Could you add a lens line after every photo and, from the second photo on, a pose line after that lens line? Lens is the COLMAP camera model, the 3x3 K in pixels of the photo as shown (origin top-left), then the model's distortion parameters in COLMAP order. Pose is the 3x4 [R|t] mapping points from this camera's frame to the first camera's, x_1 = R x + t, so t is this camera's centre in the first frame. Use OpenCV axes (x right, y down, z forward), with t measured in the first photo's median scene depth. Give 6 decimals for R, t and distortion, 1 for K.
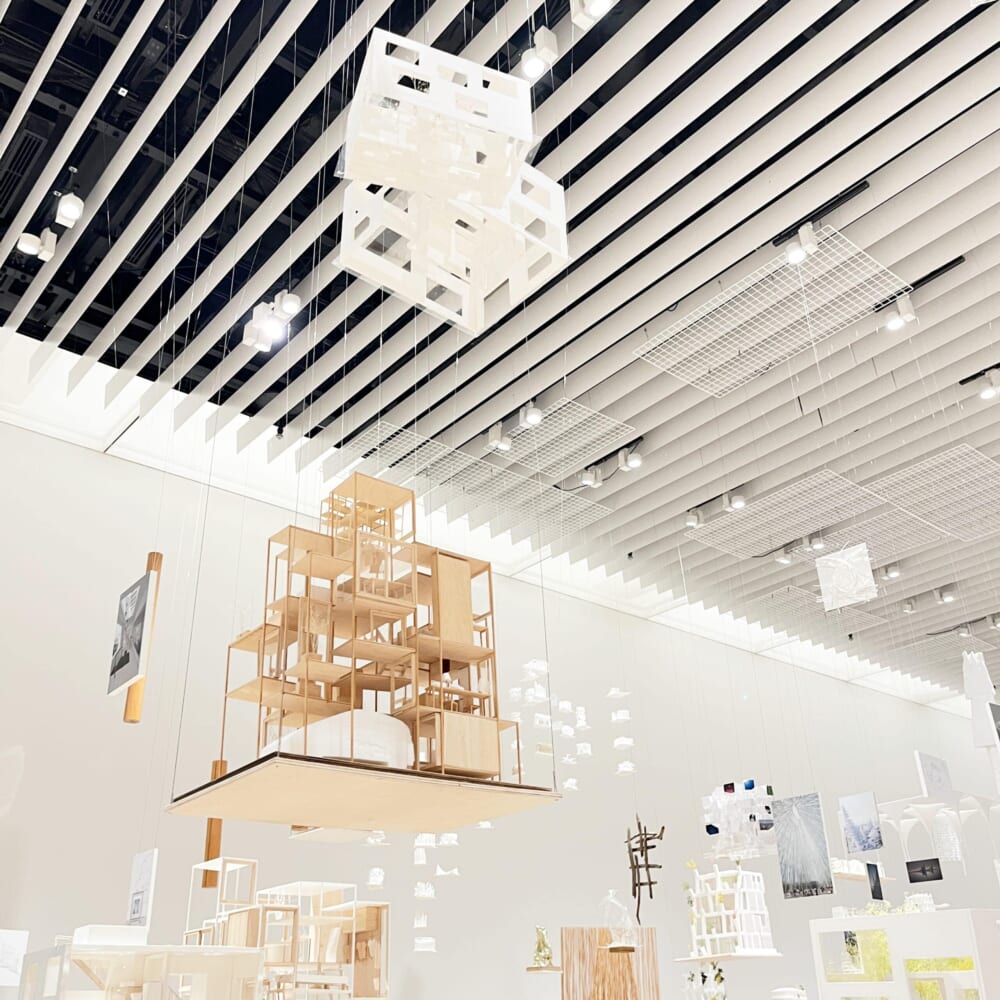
lens RADIAL K [[1008.0, 0, 503.1], [0, 1008.0, 499.3], [0, 0, 1]] dist [-0.000679, 0.000000]
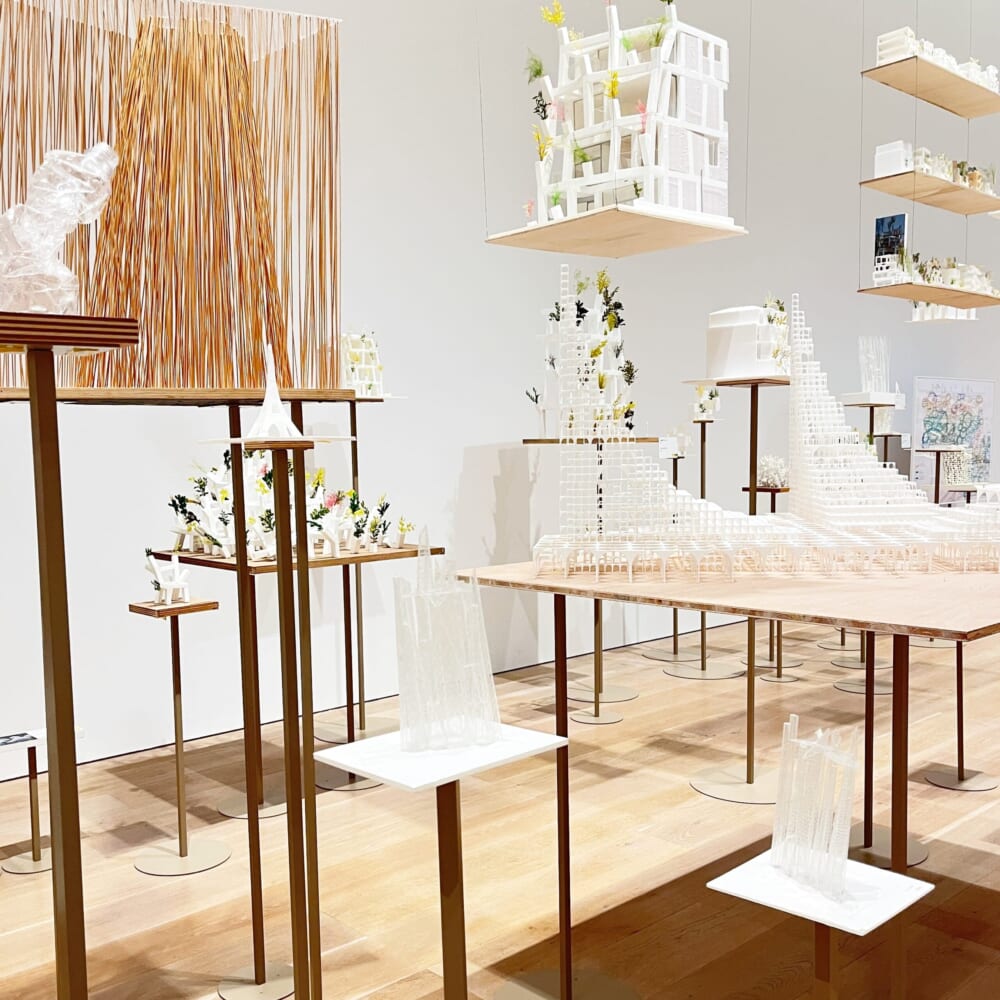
lens RADIAL K [[1008.0, 0, 498.4], [0, 1008.0, 499.1], [0, 0, 1]] dist [-0.000679, 0.000000]
pose [[0.999141, 0.024603, 0.033340, 0.161315], [-0.038356, 0.853542, 0.519610, 0.329377], [-0.015673, -0.520442, 0.853753, 0.581320]]
